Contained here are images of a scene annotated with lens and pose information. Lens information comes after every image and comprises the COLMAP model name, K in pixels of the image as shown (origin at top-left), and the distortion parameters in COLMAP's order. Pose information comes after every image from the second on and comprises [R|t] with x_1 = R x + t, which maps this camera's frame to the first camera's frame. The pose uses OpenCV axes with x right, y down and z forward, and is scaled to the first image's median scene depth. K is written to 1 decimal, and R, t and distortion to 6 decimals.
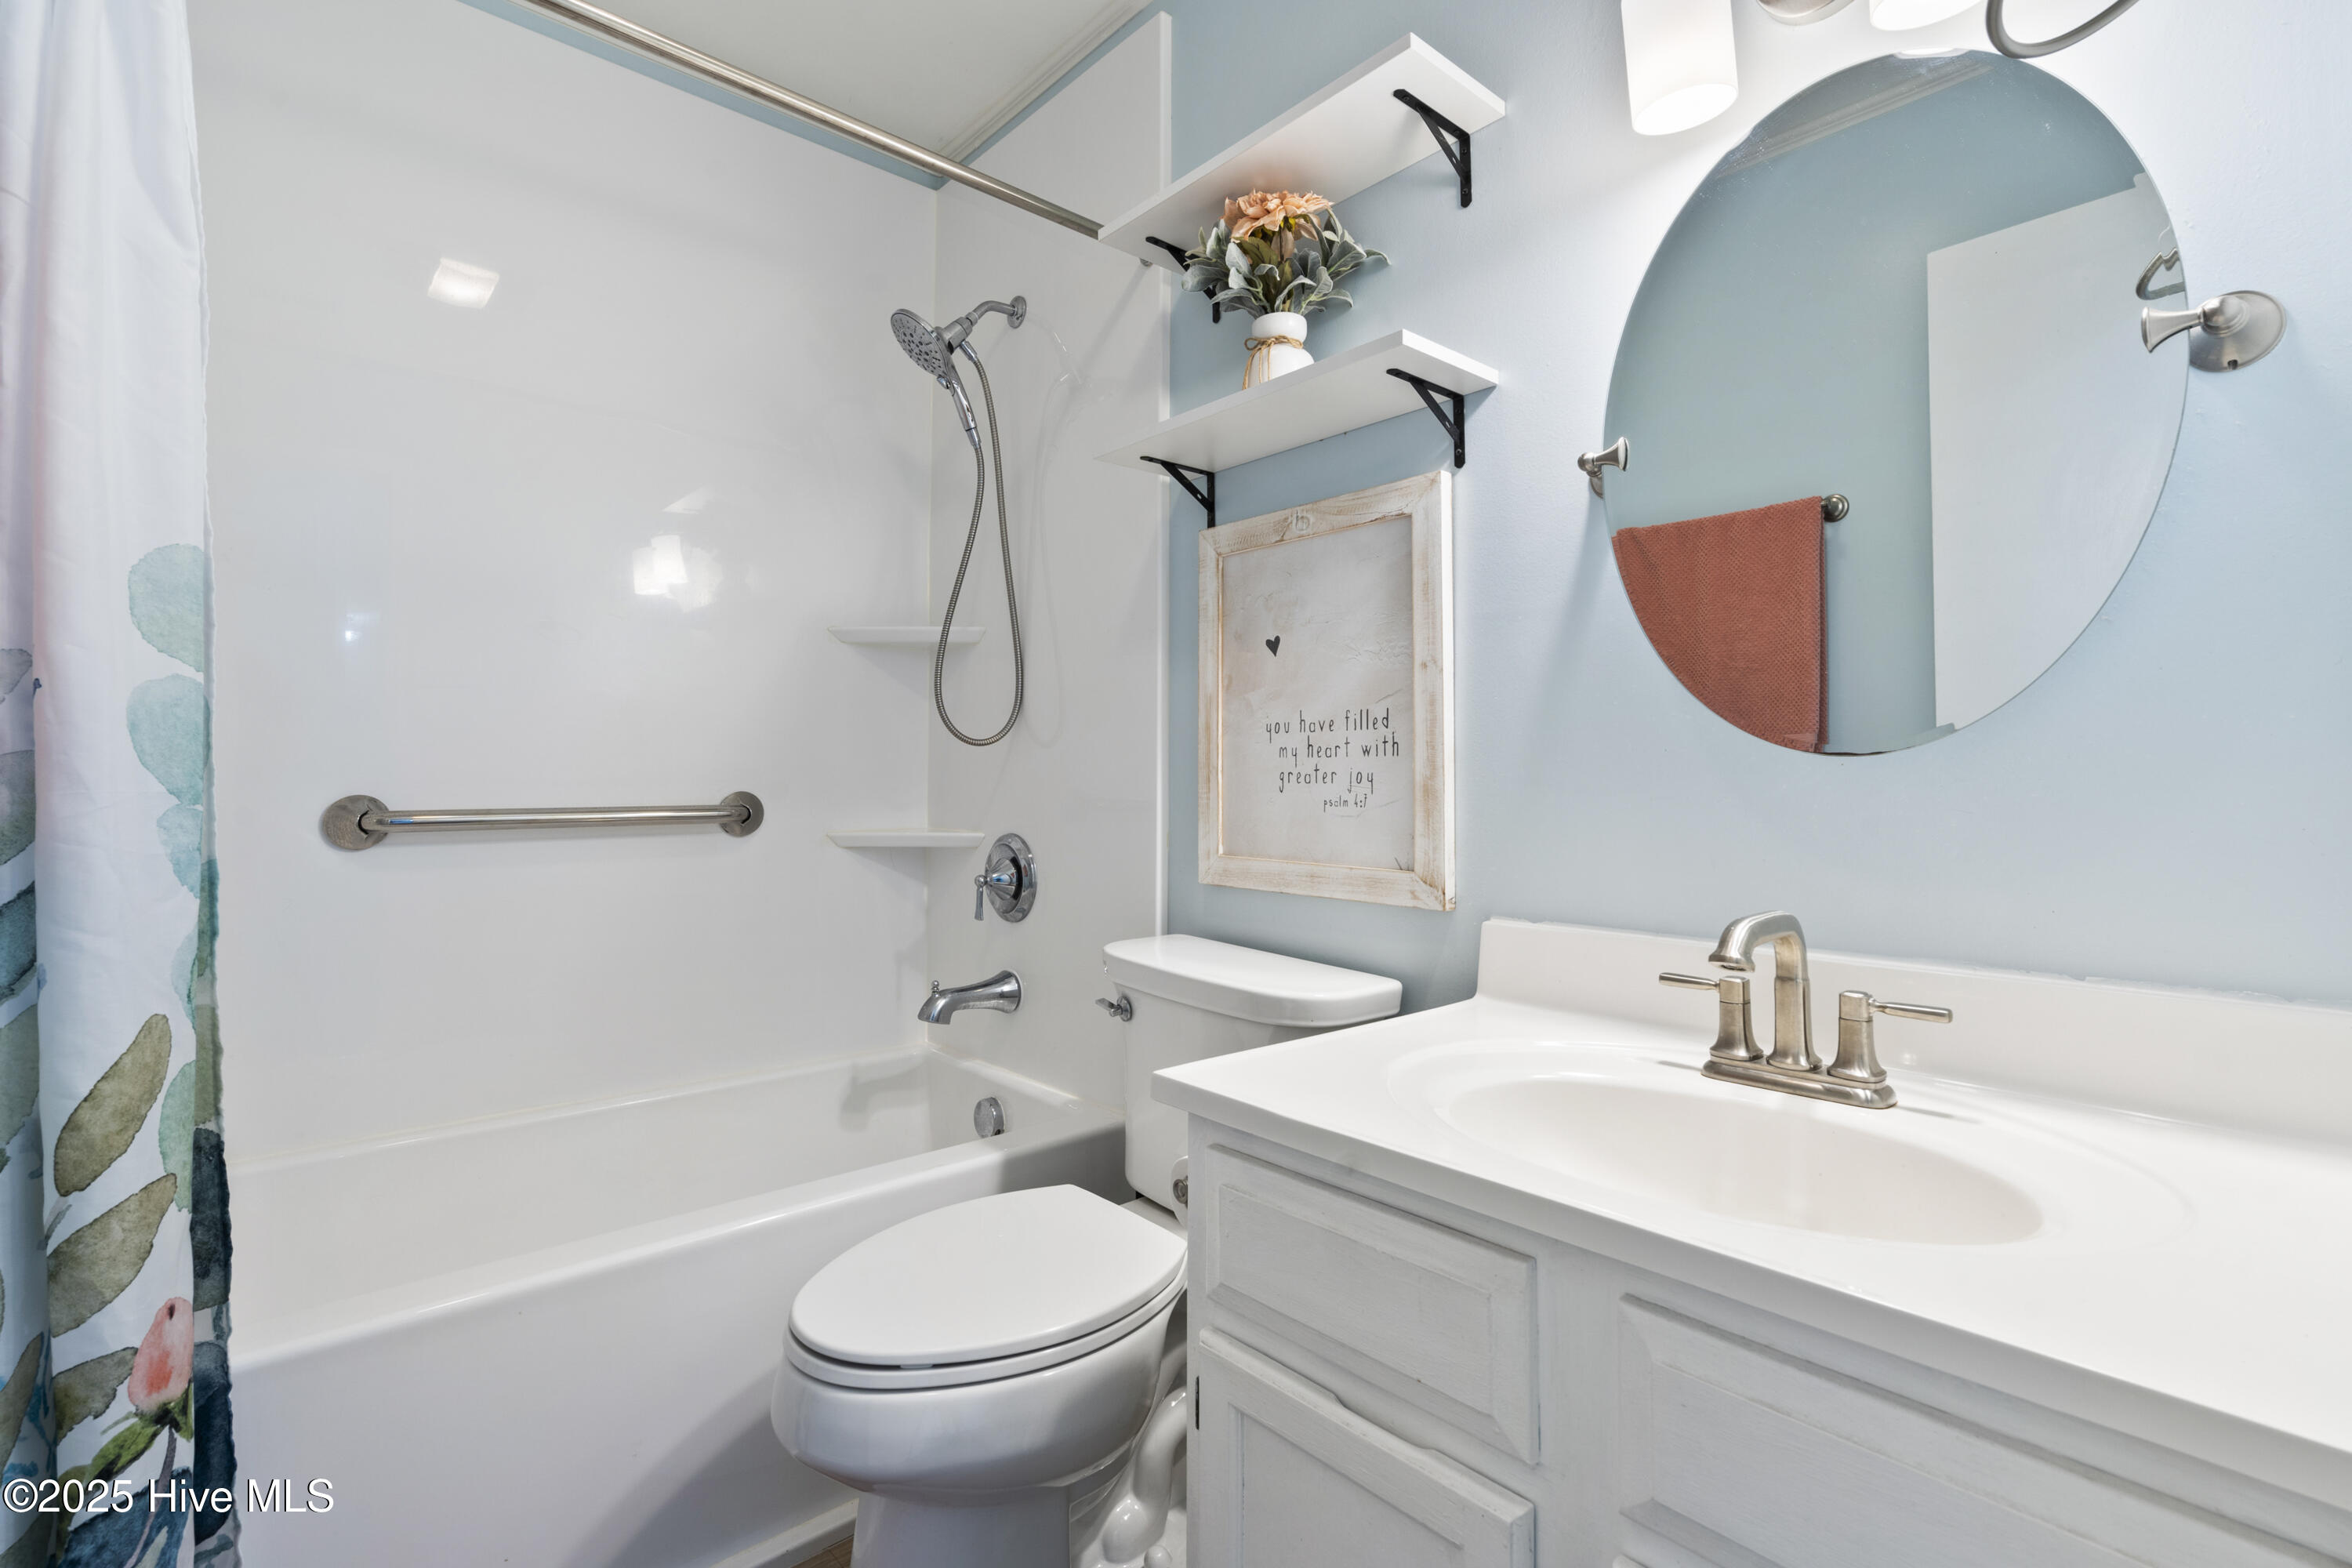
lens RADIAL K [[1073.1, 0, 1179.4], [0, 1073.1, 737.1], [0, 0, 1]] dist [-0.001069, 0.000288]
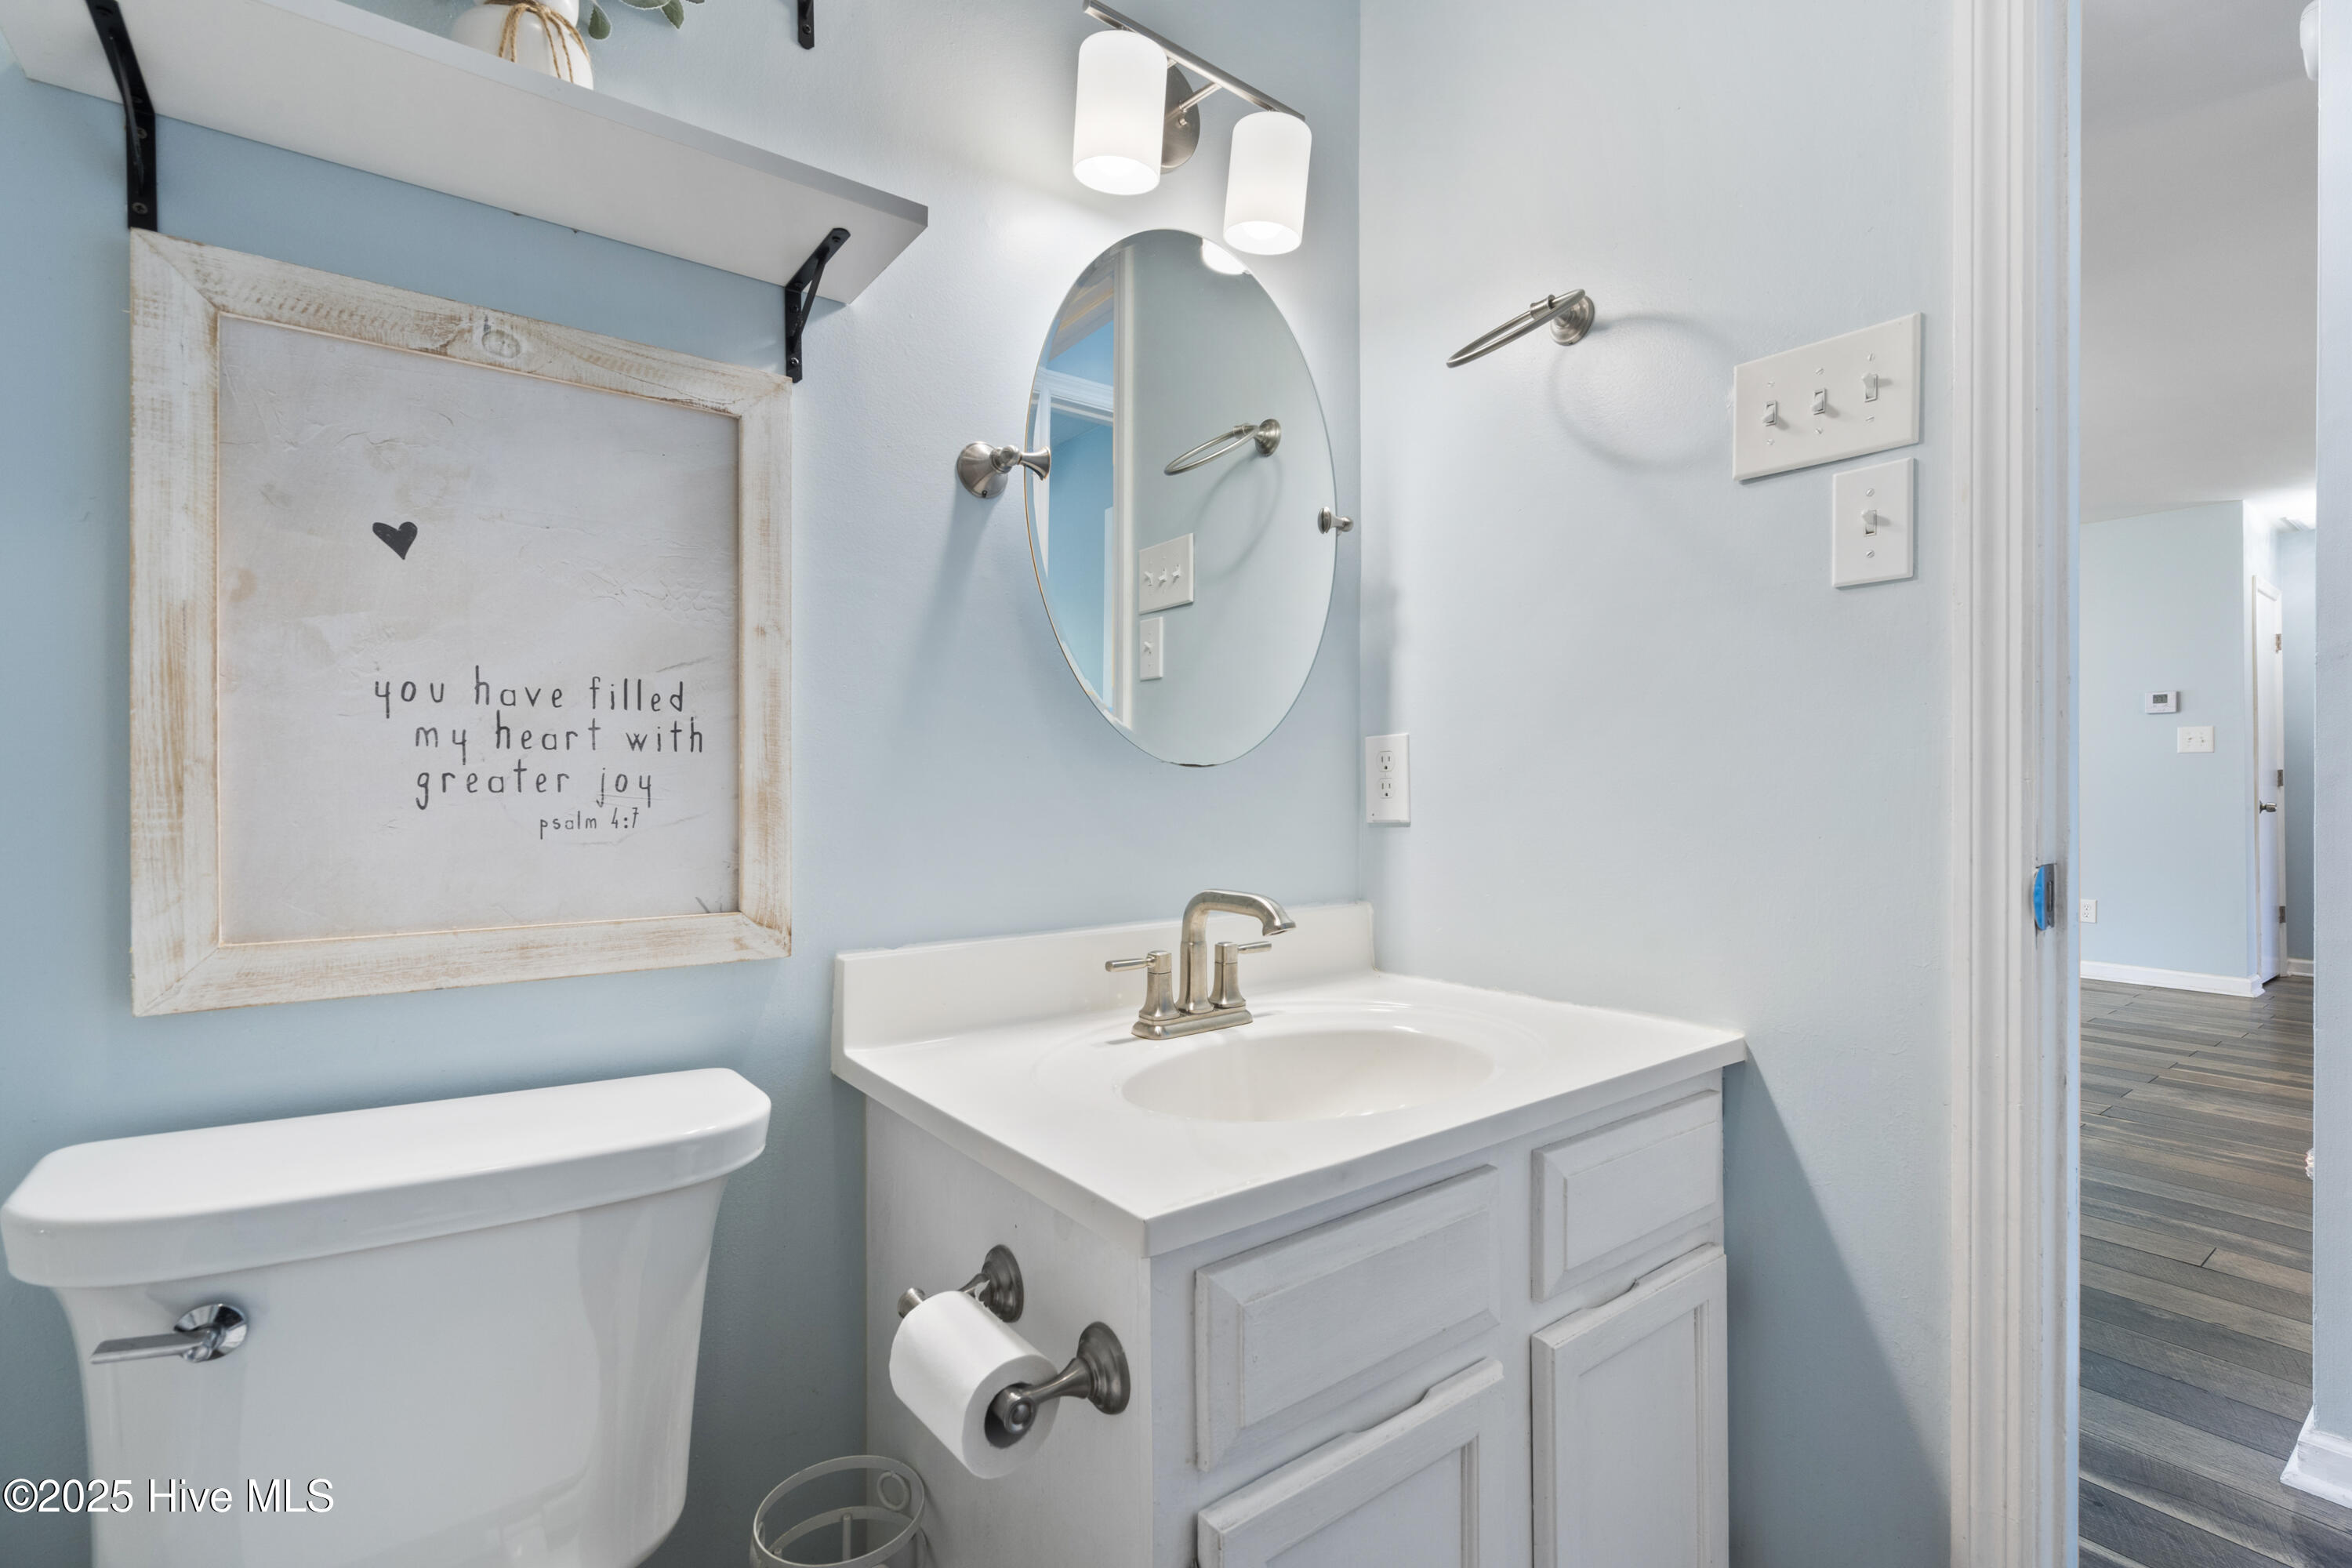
lens RADIAL K [[1059.1, 0, 1170.1], [0, 1059.1, 789.0], [0, 0, 1]] dist [-0.002771, 0.001256]
pose [[0.083130, -0.001878, 0.996537, -0.444082], [-0.036274, 0.999330, 0.004909, 0.026204], [-0.995878, -0.036556, 0.083006, 0.612148]]
